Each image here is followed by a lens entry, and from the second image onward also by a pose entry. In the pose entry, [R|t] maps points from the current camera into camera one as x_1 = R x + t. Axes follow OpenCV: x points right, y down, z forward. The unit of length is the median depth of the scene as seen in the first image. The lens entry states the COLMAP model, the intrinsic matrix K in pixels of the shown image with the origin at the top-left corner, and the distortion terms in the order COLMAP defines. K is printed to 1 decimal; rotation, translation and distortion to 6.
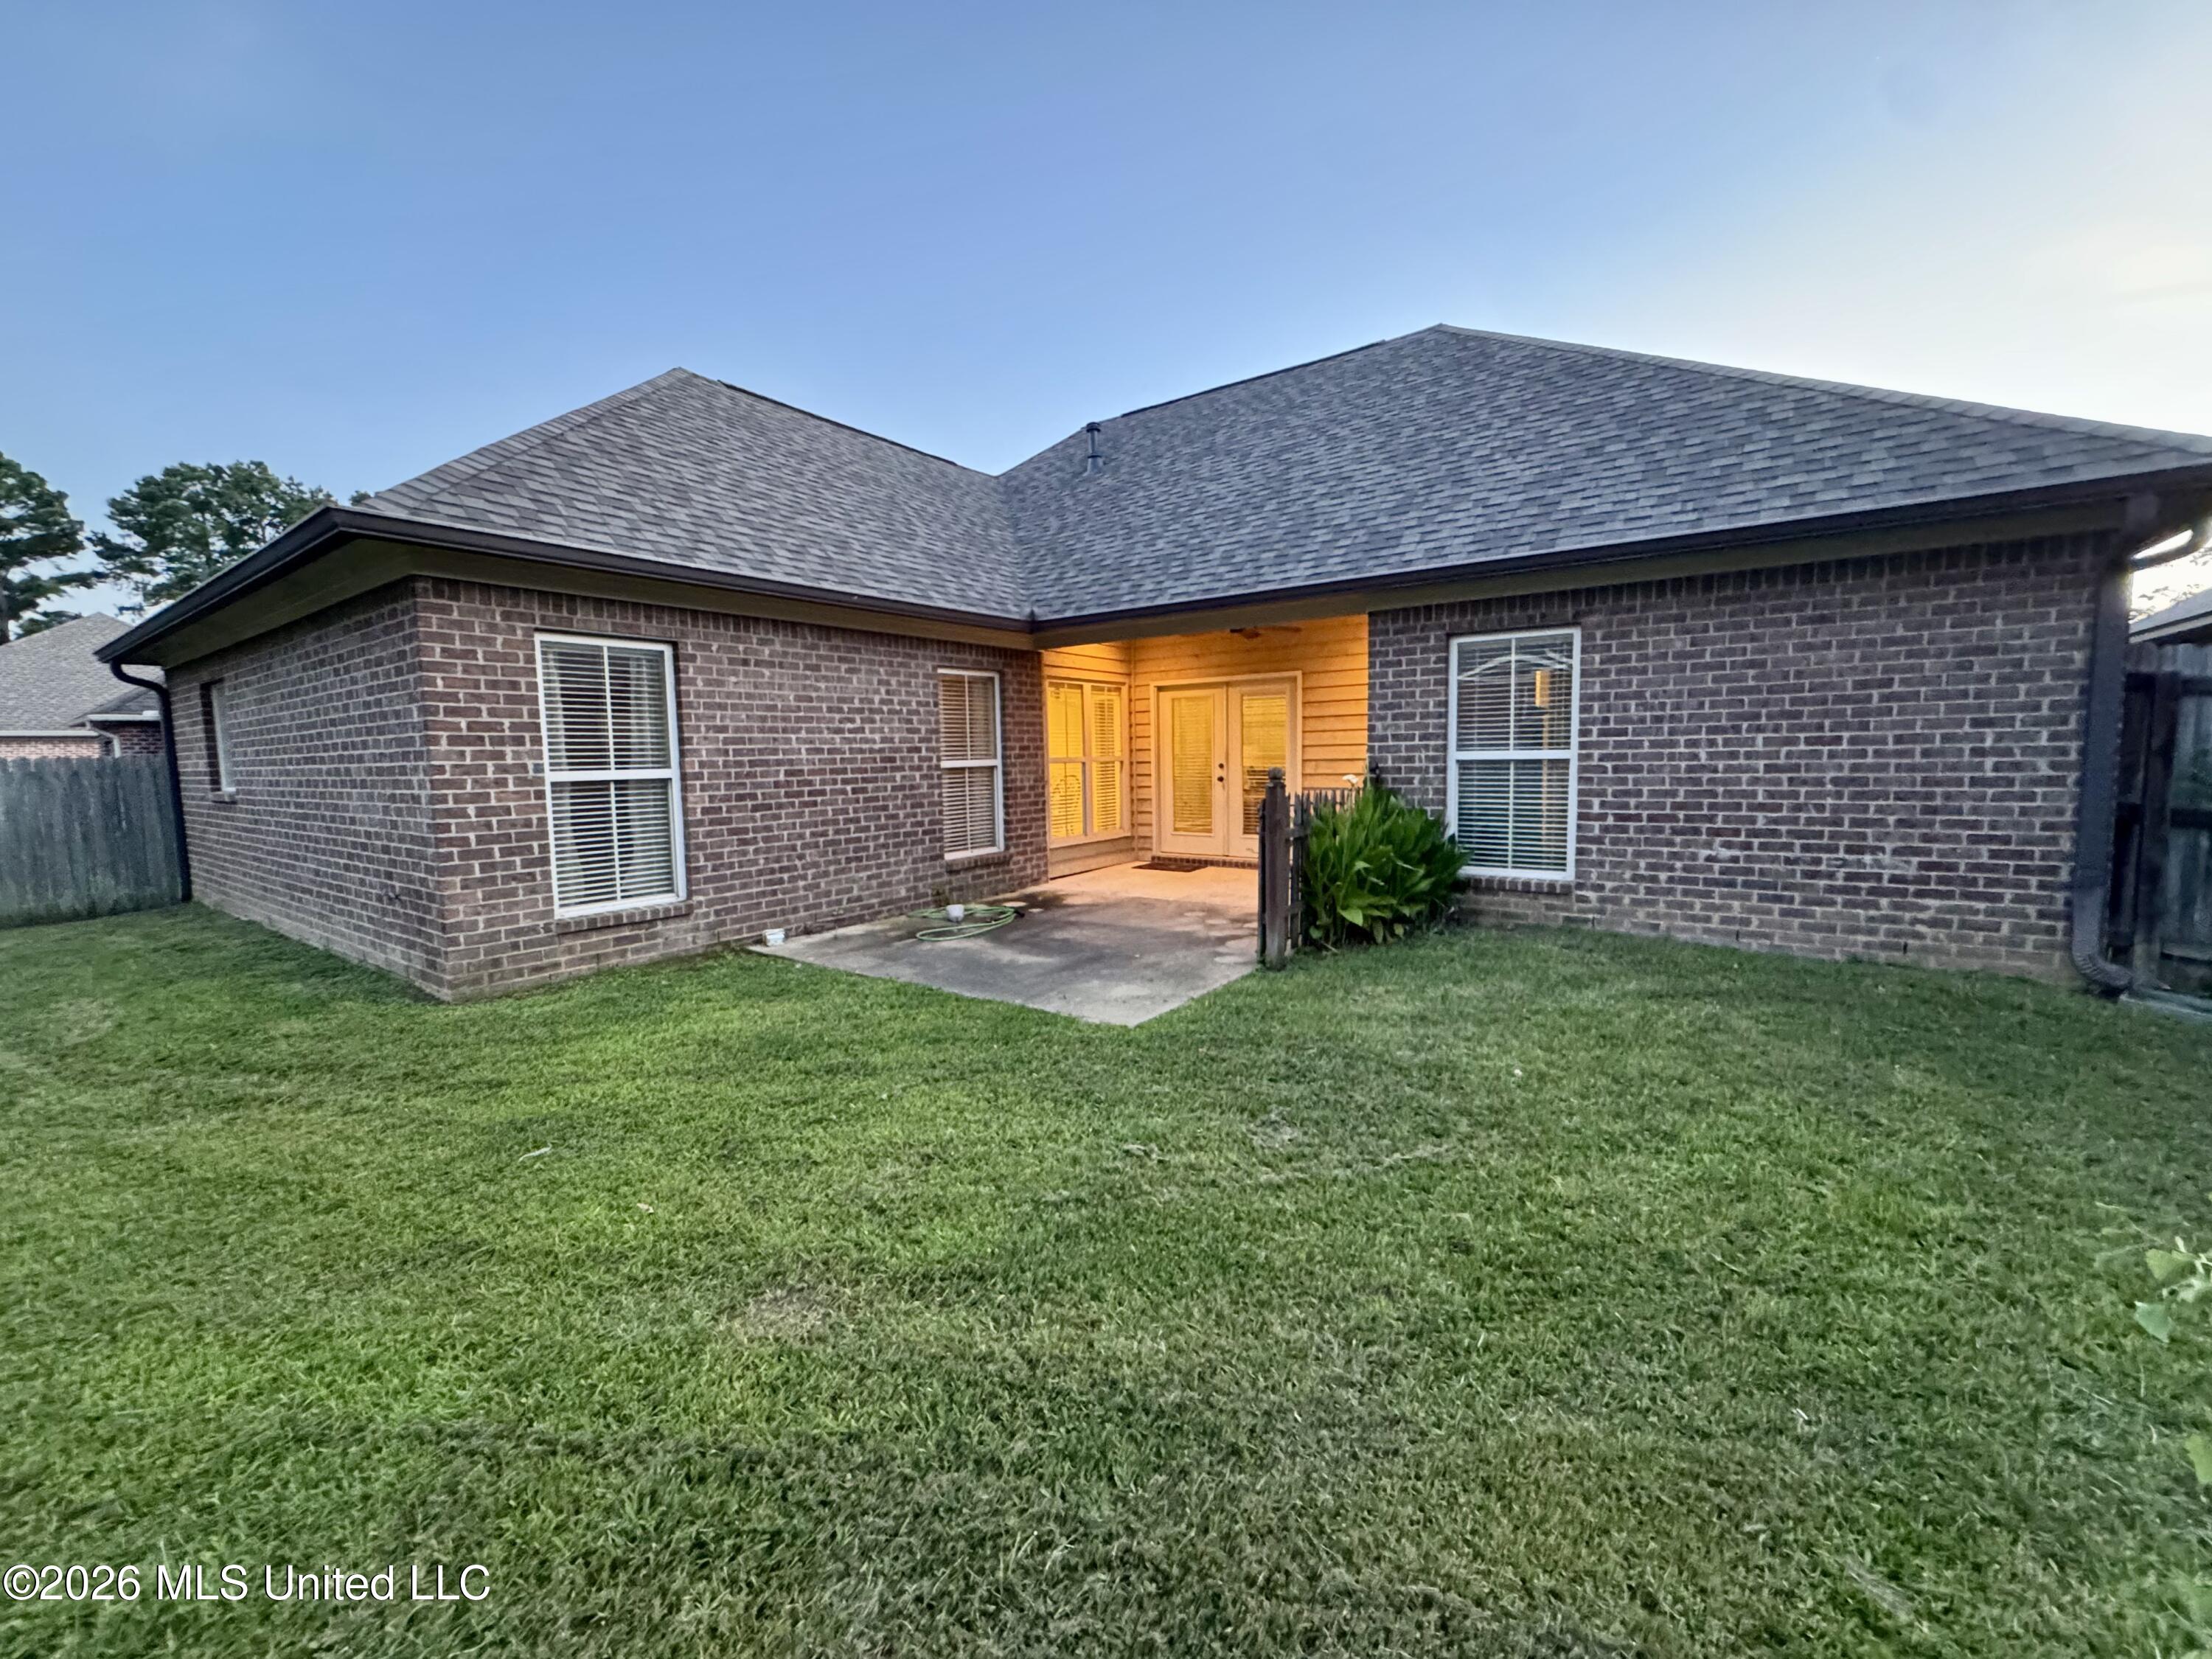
lens RADIAL K [[877.6, 0, 1096.1], [0, 877.6, 829.5], [0, 0, 1]] dist [-0.001588, -0.000480]
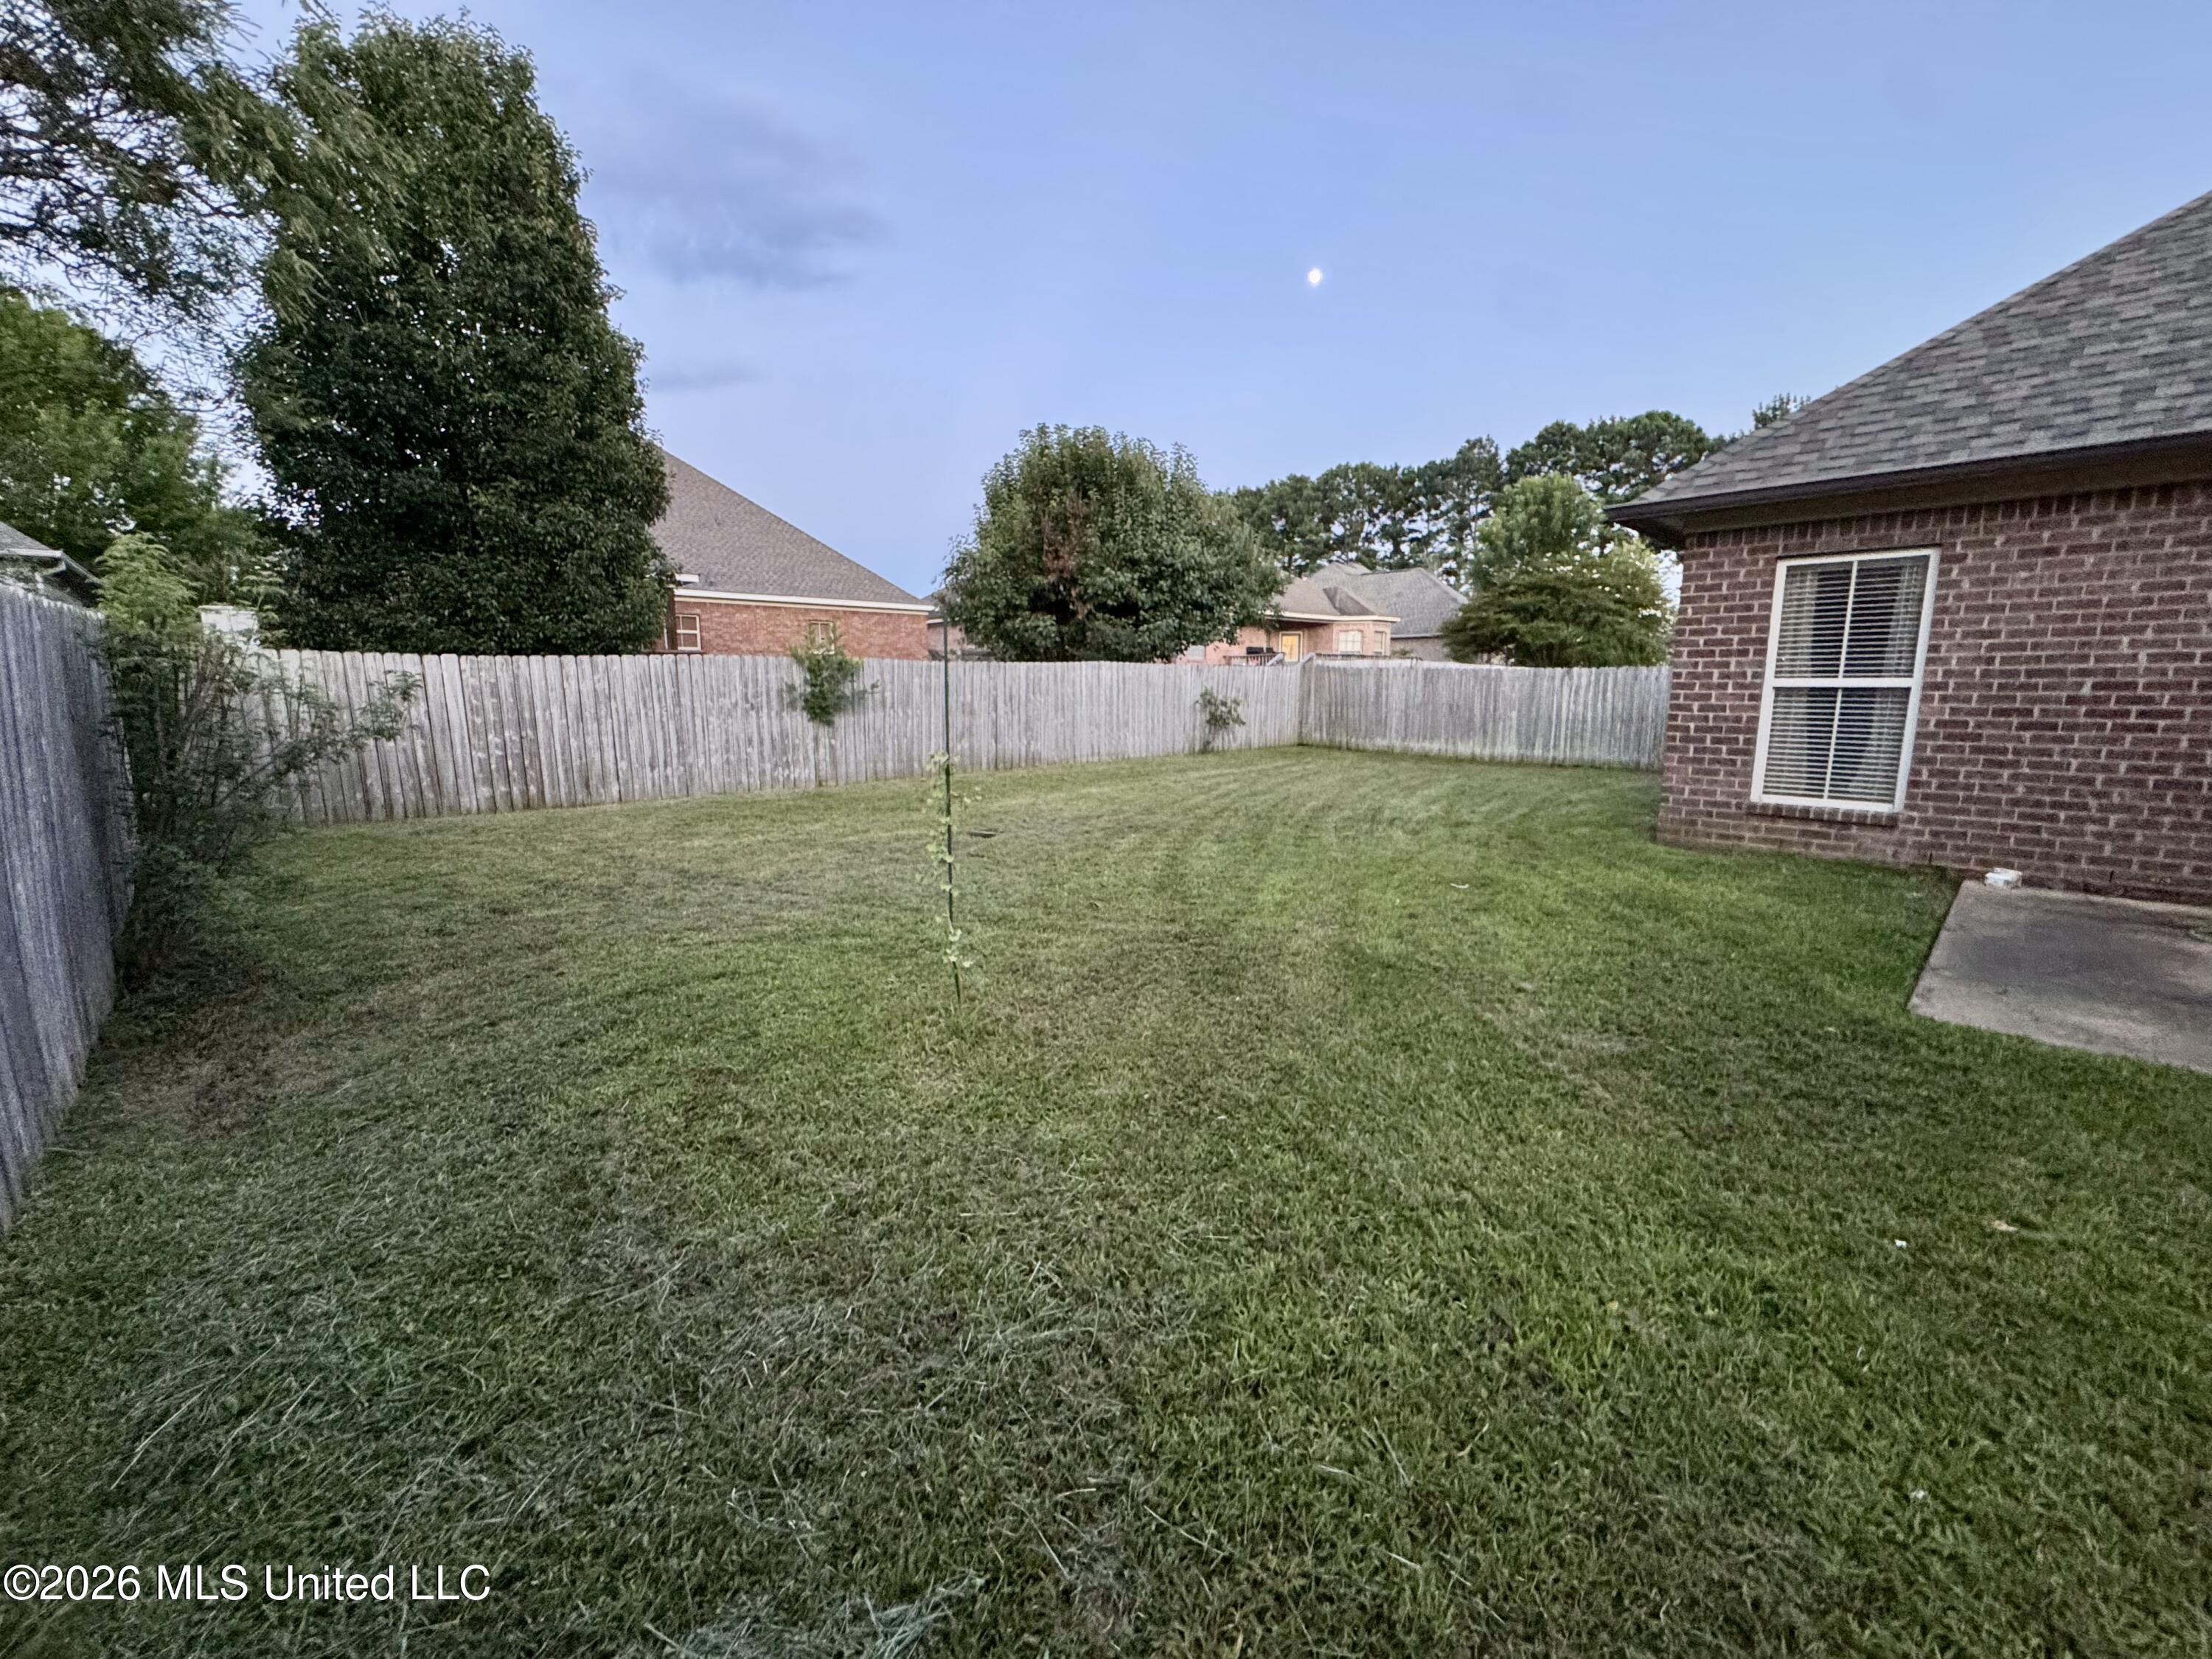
lens RADIAL K [[877.6, 0, 1101.4], [0, 877.6, 822.7], [0, 0, 1]] dist [-0.001588, -0.000480]
pose [[-0.163081, 0.178610, -0.970311, 0.679211], [-0.073244, 0.978571, 0.192440, -0.034567], [0.983890, 0.102453, -0.146504, 0.283301]]
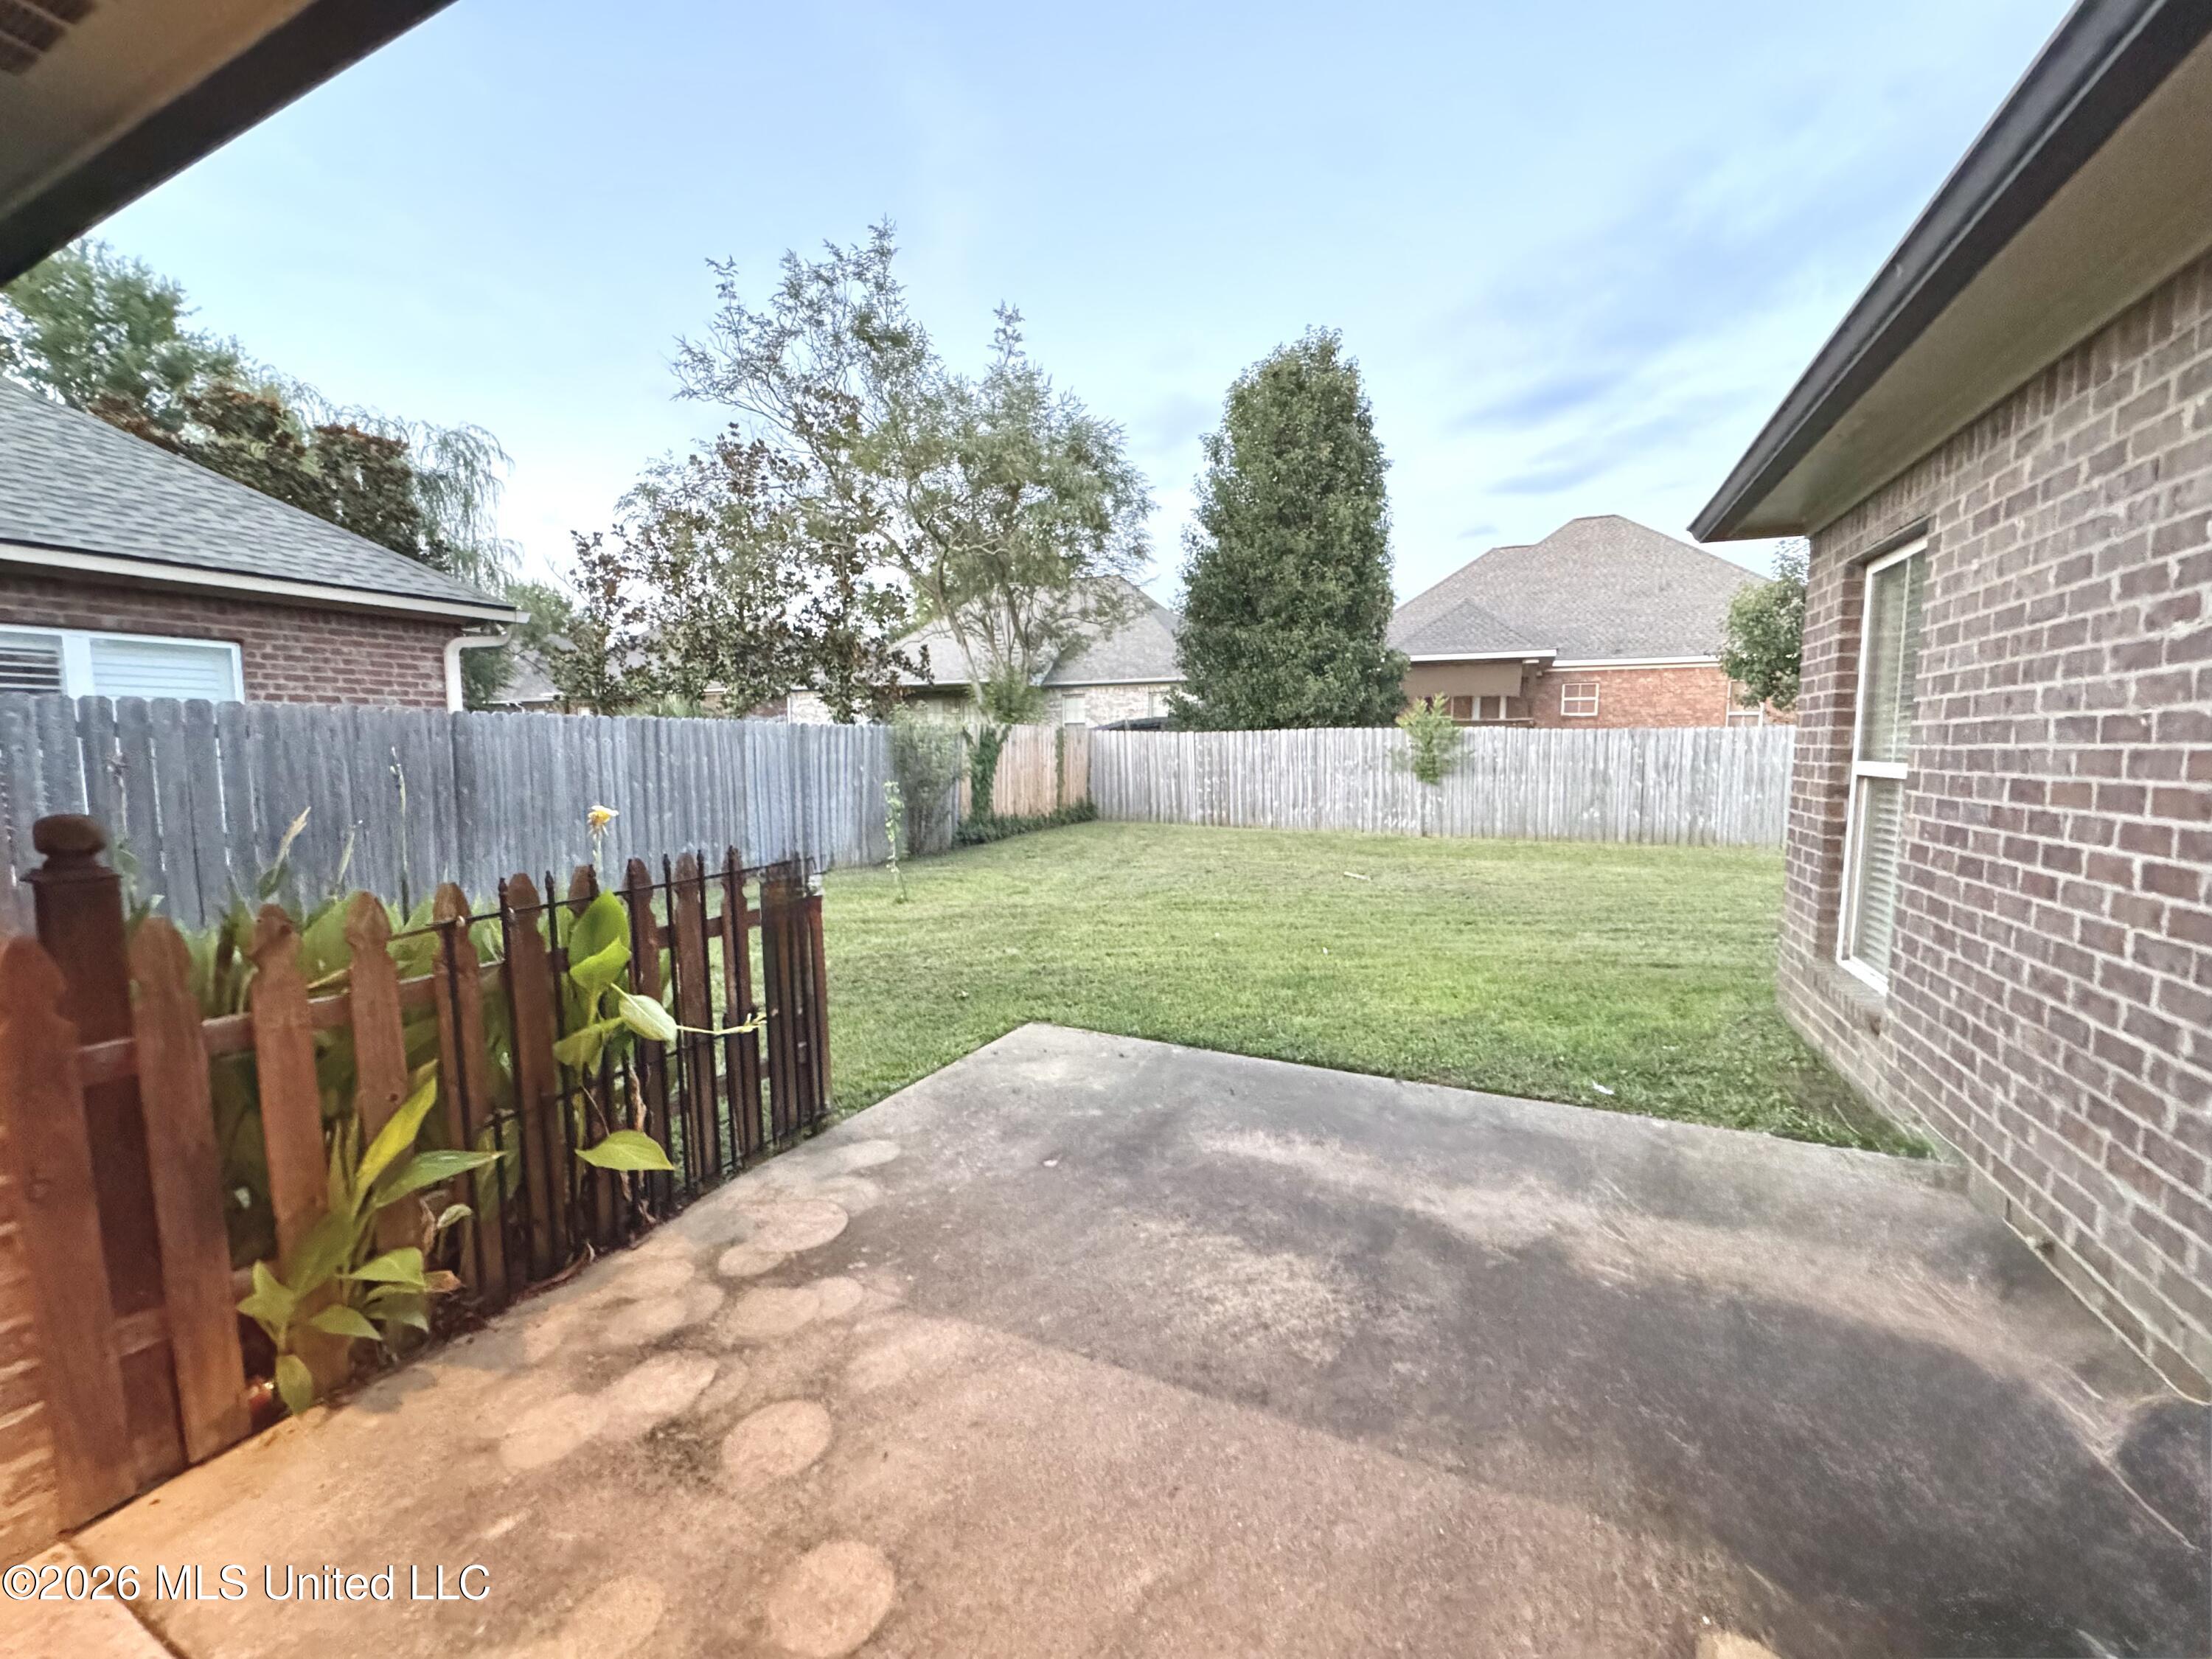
lens RADIAL K [[877.6, 0, 1112.3], [0, 877.6, 832.2], [0, 0, 1]] dist [-0.001588, -0.000480]
pose [[-0.978797, 0.042851, -0.200298, 0.106683], [0.005481, 0.983001, 0.183517, -0.134492], [0.204757, 0.178528, -0.962394, 1.481402]]
